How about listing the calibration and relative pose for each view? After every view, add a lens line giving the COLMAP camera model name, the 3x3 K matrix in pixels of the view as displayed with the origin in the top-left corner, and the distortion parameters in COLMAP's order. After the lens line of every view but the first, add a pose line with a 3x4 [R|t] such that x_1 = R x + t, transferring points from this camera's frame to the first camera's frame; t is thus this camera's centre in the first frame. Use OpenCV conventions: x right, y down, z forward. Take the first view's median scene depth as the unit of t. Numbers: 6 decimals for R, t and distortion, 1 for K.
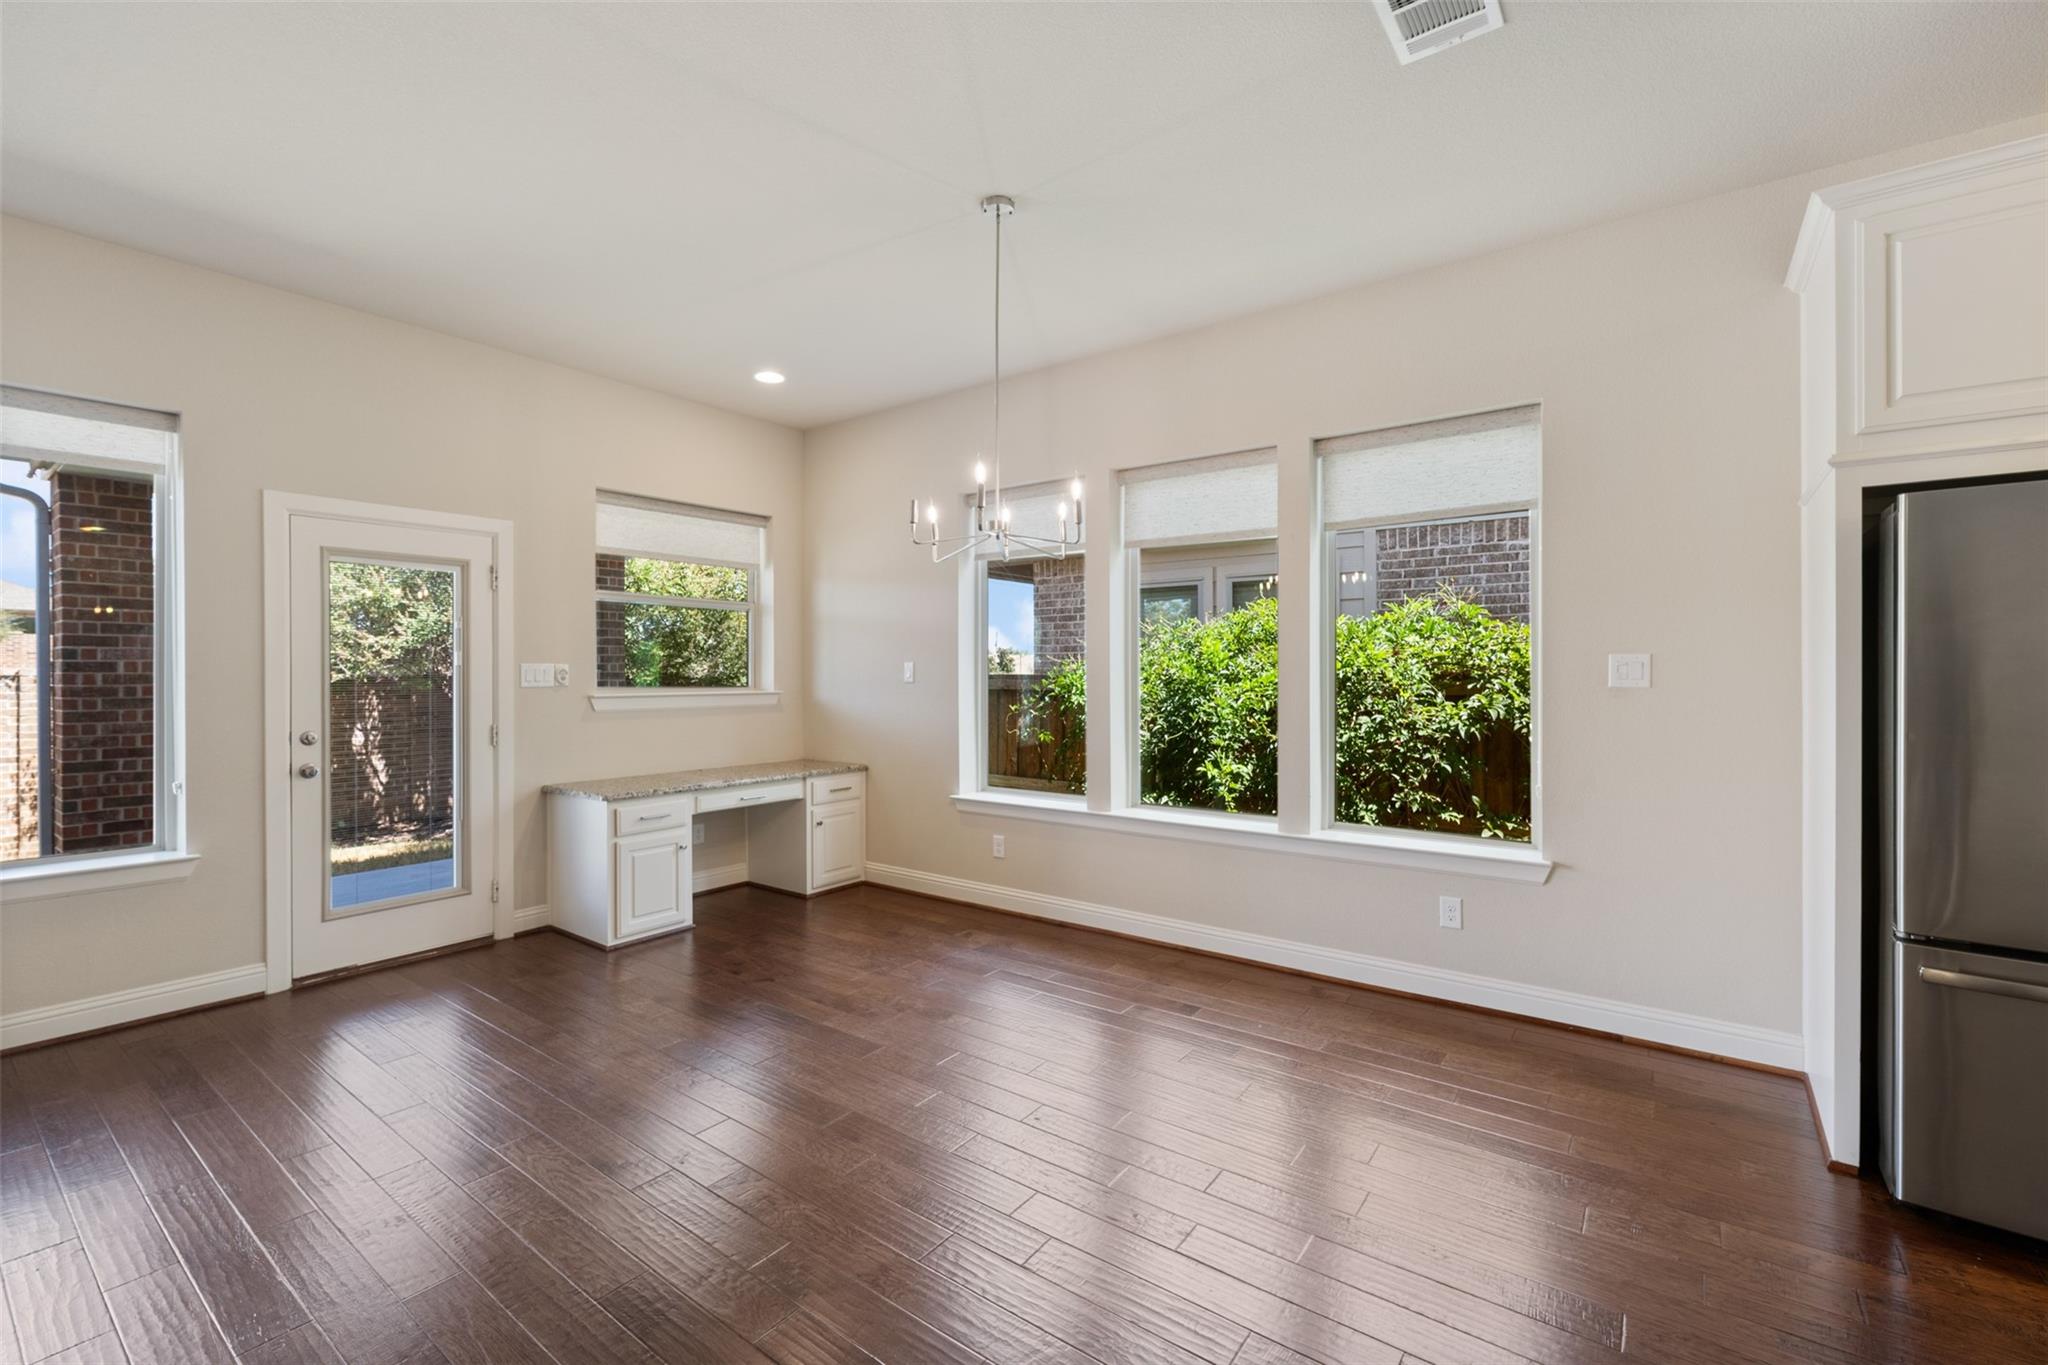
lens RADIAL K [[888.2, 0, 1031.7], [0, 888.2, 678.4], [0, 0, 1]] dist [0.005013, 0.000152]
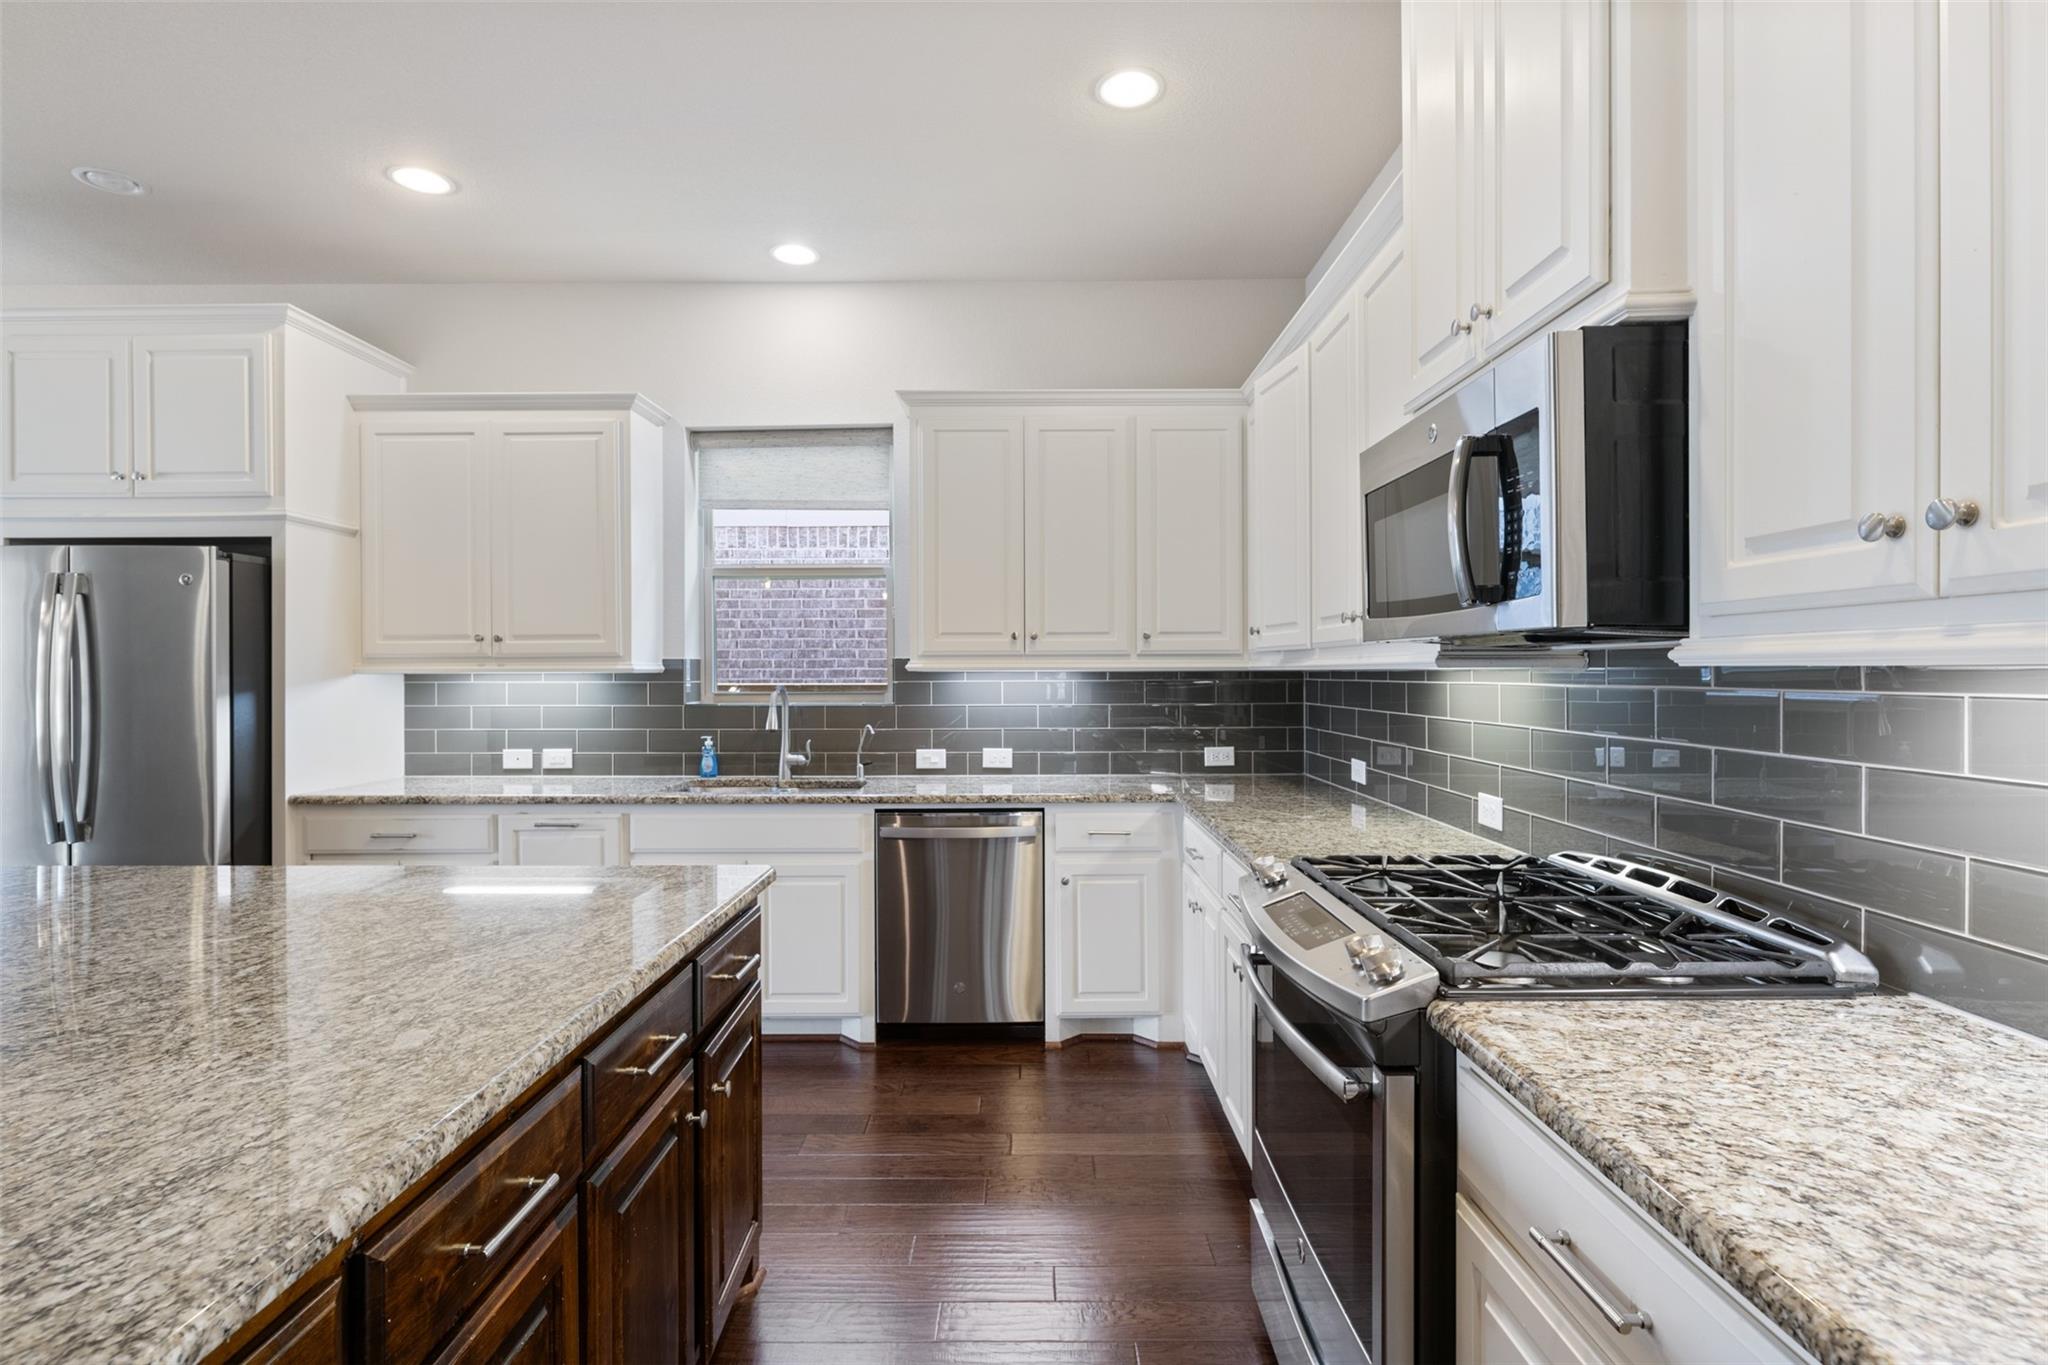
lens RADIAL K [[995.2, 0, 1023.3], [0, 995.2, 675.7], [0, 0, 1]] dist [0.000246, -0.000334]
pose [[0.791420, -0.003994, 0.611259, 0.589552], [0.005797, 0.999983, -0.000971, 0.000904], [-0.611245, 0.004311, 0.791430, -0.534804]]
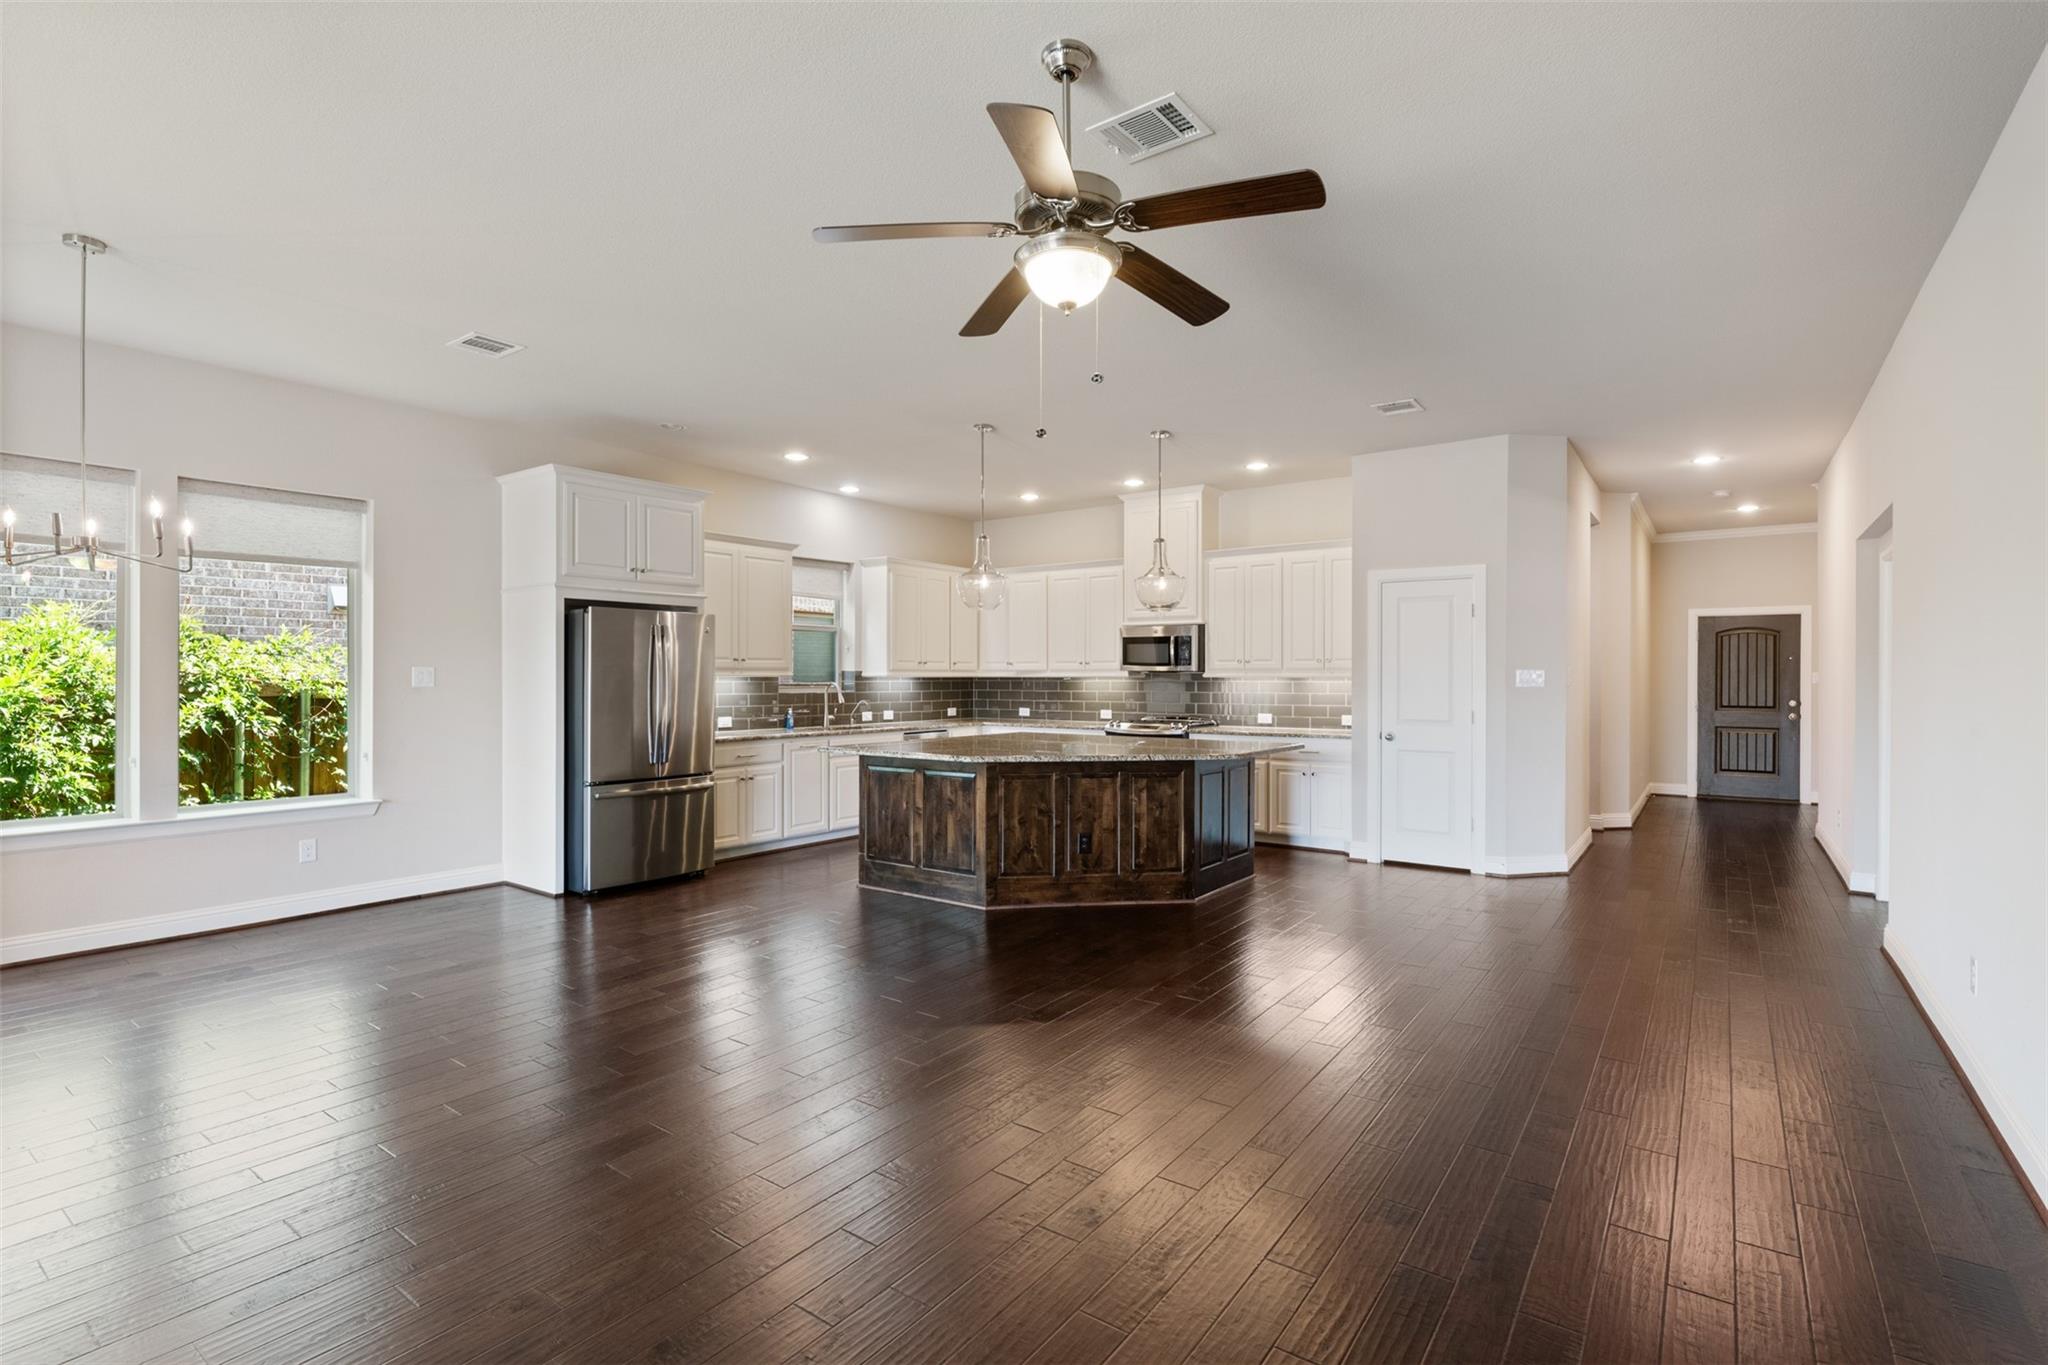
lens RADIAL K [[995.2, 0, 1014.5], [0, 995.2, 681.8], [0, 0, 1]] dist [0.000246, -0.000334]
pose [[-0.032283, -0.006818, 0.999456, -0.814796], [0.002200, 0.999974, 0.006892, -0.006589], [-0.999476, 0.002422, -0.032267, -0.037429]]
